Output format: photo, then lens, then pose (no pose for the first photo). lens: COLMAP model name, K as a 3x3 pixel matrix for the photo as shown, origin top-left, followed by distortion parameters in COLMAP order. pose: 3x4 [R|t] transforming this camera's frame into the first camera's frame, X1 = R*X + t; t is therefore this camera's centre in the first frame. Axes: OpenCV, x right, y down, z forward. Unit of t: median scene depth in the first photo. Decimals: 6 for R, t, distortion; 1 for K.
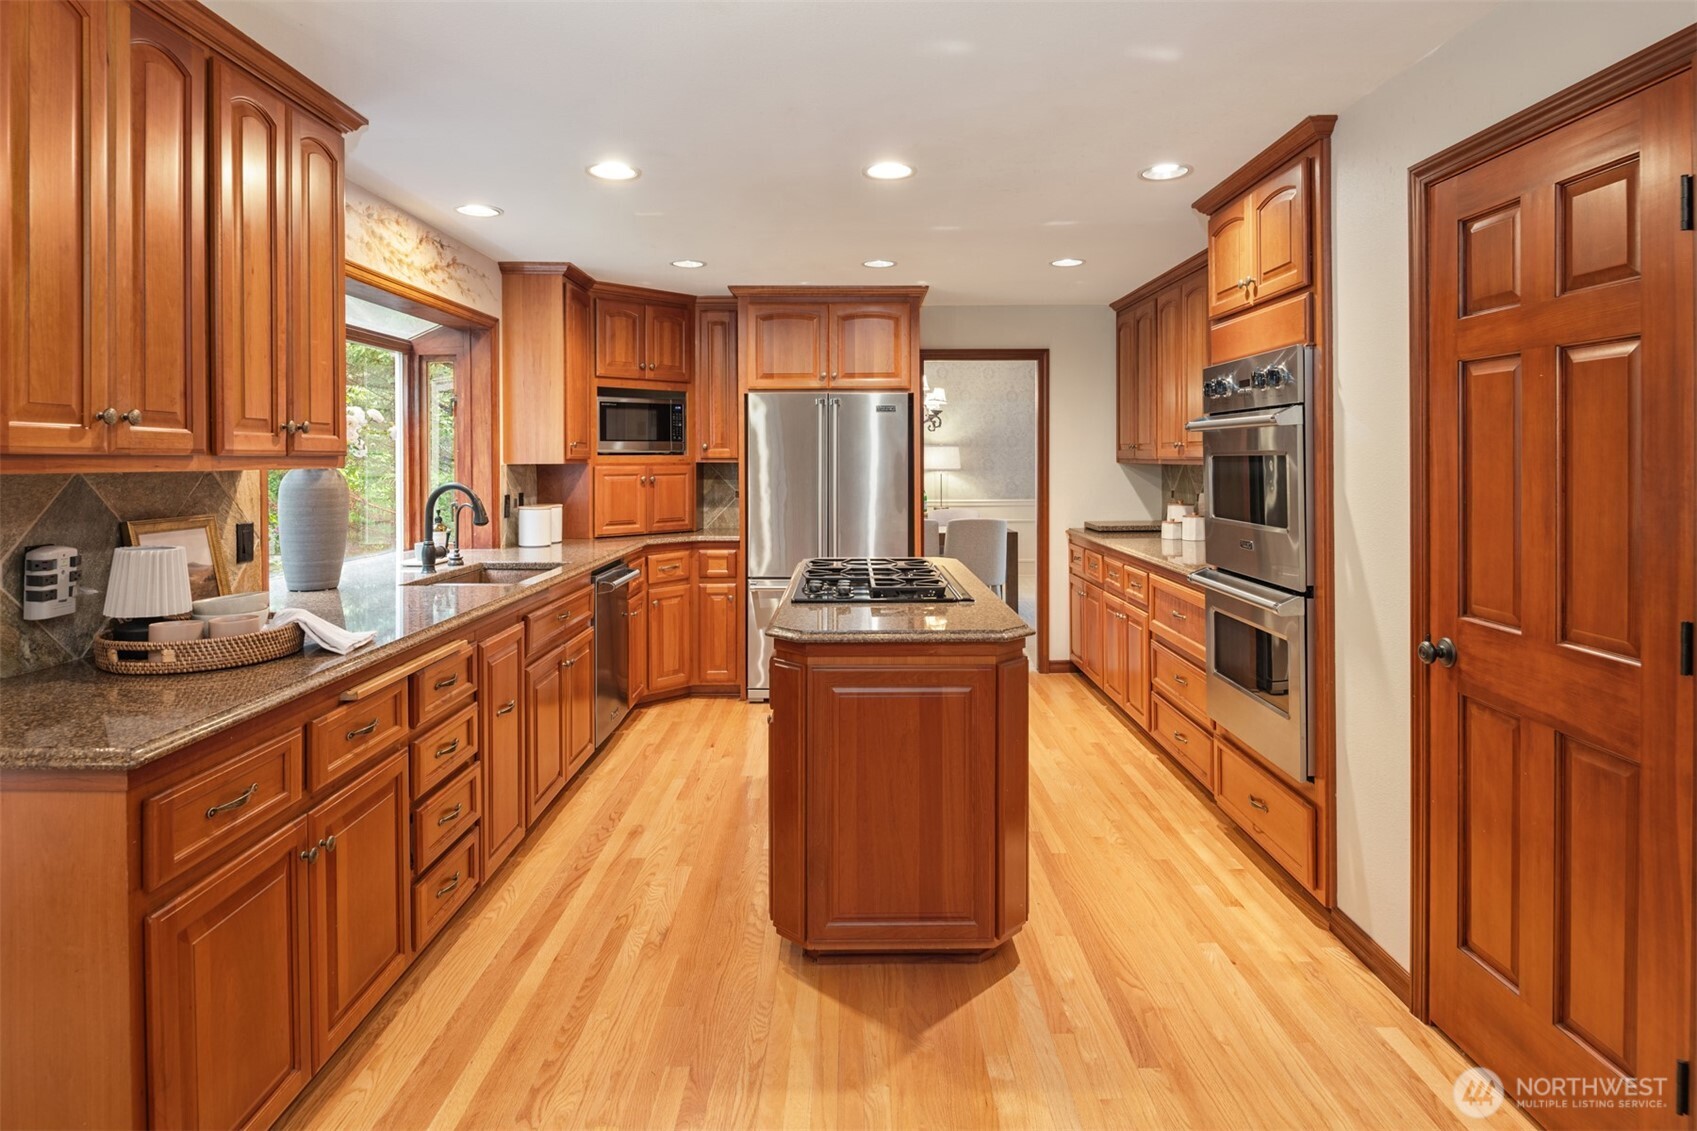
lens RADIAL K [[943.3, 0, 862.1], [0, 943.3, 460.6], [0, 0, 1]] dist [-0.004915, -0.002015]
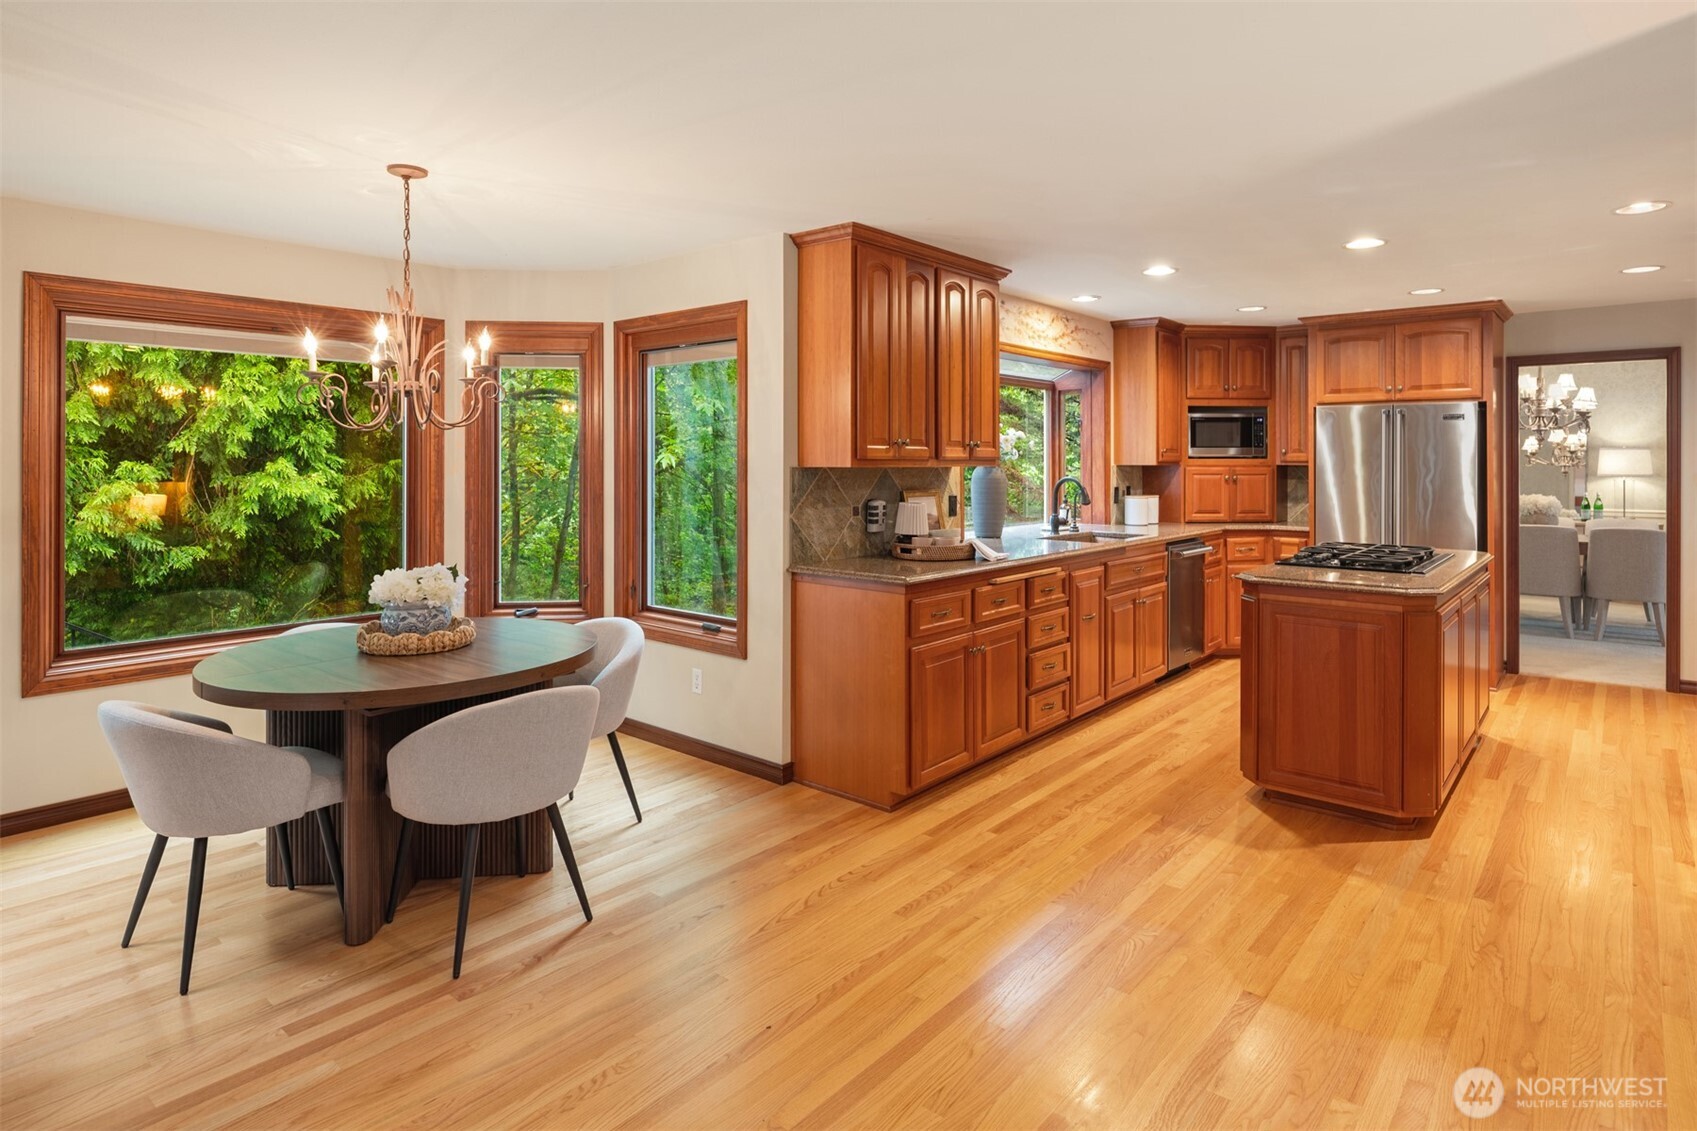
lens RADIAL K [[927.6, 0, 847.1], [0, 927.6, 457.9], [0, 0, 1]] dist [-0.001037, -0.001535]
pose [[0.755449, 0.002079, -0.655204, 0.304753], [-0.005279, 0.999982, -0.002913, -0.001164], [0.655186, 0.005659, 0.755446, -0.411503]]
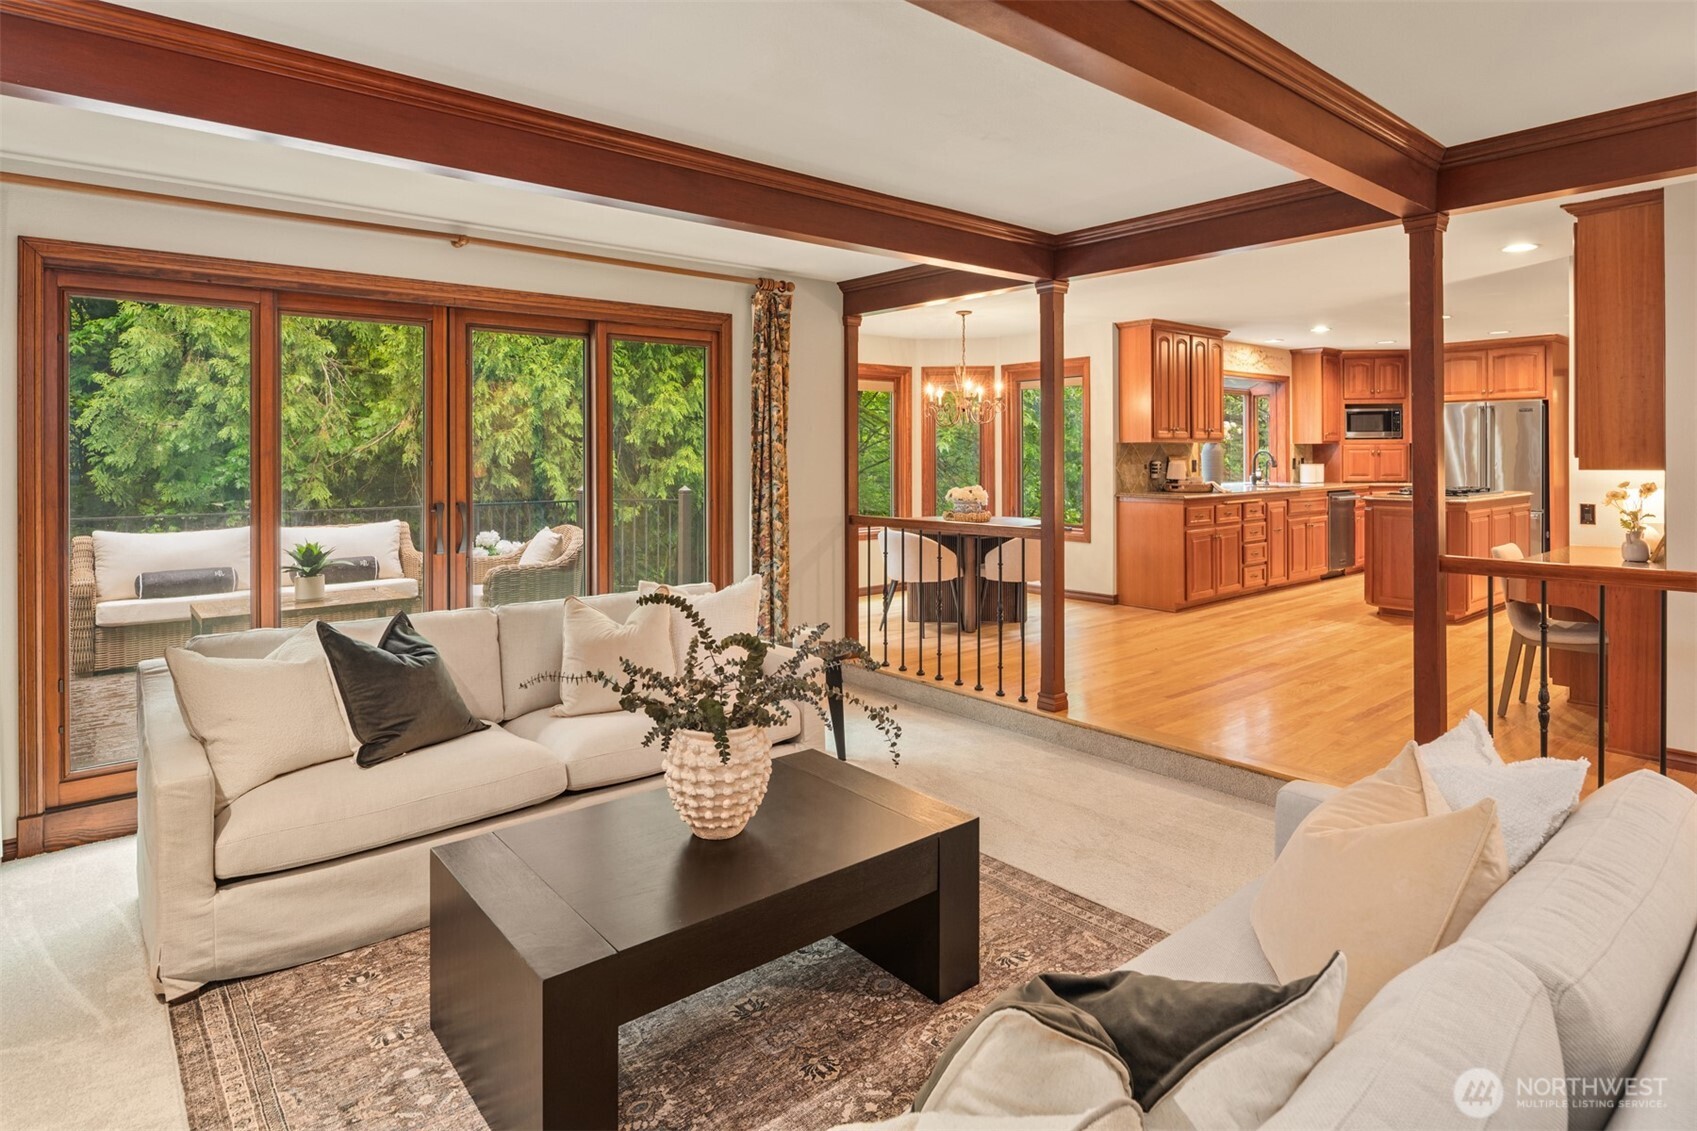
lens RADIAL K [[921.4, 0, 845.7], [0, 921.4, 459.4], [0, 0, 1]] dist [-0.006383, -0.000670]
pose [[0.634064, 0.004251, -0.773269, 0.805271], [0.001626, 0.999975, 0.006831, 0.031446], [0.773279, -0.005588, 0.634041, -1.507772]]
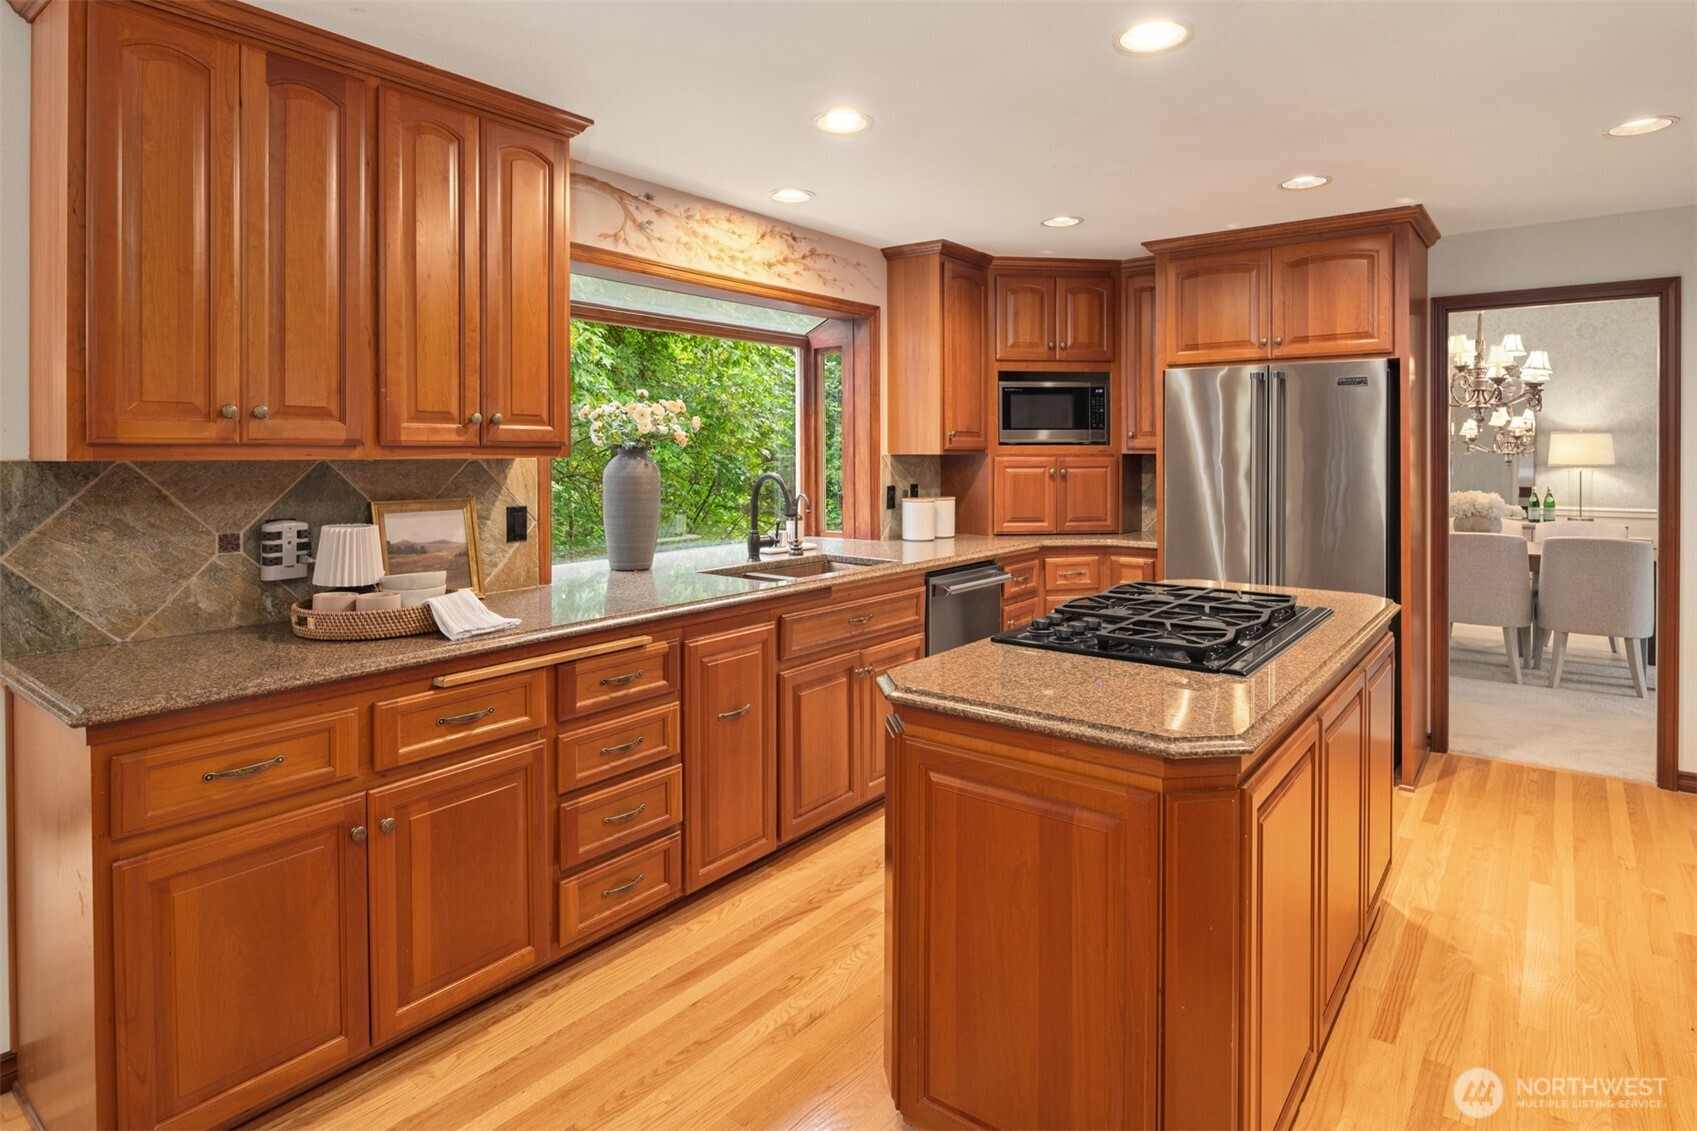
lens RADIAL K [[927.2, 0, 847.0], [0, 927.2, 451.4], [0, 0, 1]] dist [-0.003875, -0.000289]
pose [[0.781502, 0.004081, -0.623890, 0.257791], [-0.003549, 0.999992, 0.002096, -0.001709], [0.623893, 0.000576, 0.781510, 0.300267]]
